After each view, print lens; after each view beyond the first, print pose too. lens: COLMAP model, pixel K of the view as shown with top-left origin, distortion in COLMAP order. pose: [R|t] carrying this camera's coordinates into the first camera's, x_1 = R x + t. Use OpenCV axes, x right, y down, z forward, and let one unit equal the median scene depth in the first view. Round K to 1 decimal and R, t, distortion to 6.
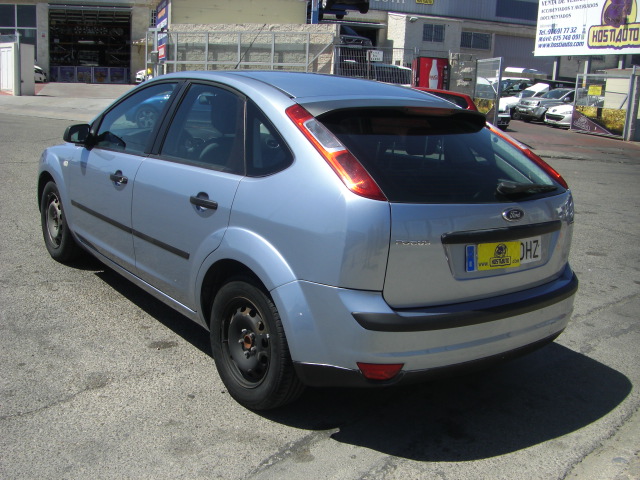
lens RADIAL K [[719.9, 0, 297.2], [0, 719.9, 272.1], [0, 0, 1]] dist [-0.166117, 0.064063]
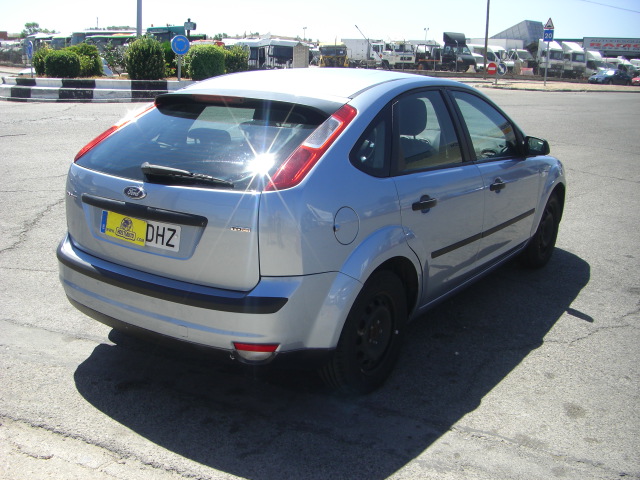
lens RADIAL K [[719.9, 0, 297.2], [0, 719.9, 272.1], [0, 0, 1]] dist [-0.166117, 0.064063]
pose [[0.307072, 0.228821, -0.923768, 0.165788], [-0.263638, 0.953129, 0.148457, -0.022705], [0.914441, 0.197953, 0.353005, 0.105010]]
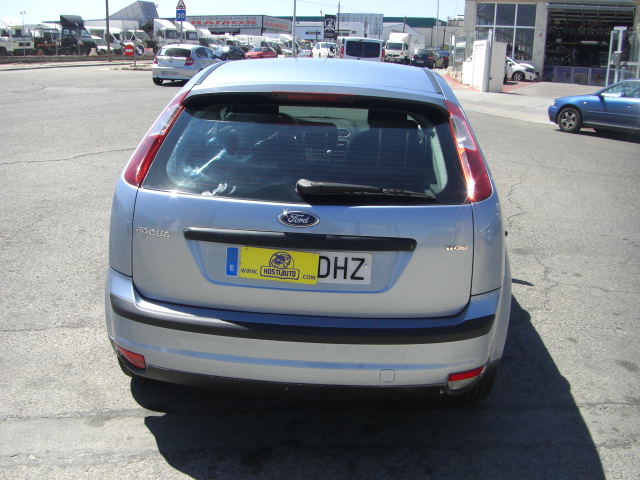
lens RADIAL K [[719.9, 0, 297.2], [0, 719.9, 272.1], [0, 0, 1]] dist [-0.166117, 0.064063]
pose [[0.753525, 0.163423, -0.636784, 0.101901], [-0.163975, 0.984718, 0.058679, -0.008329], [0.636642, 0.060201, 0.768806, 0.043426]]
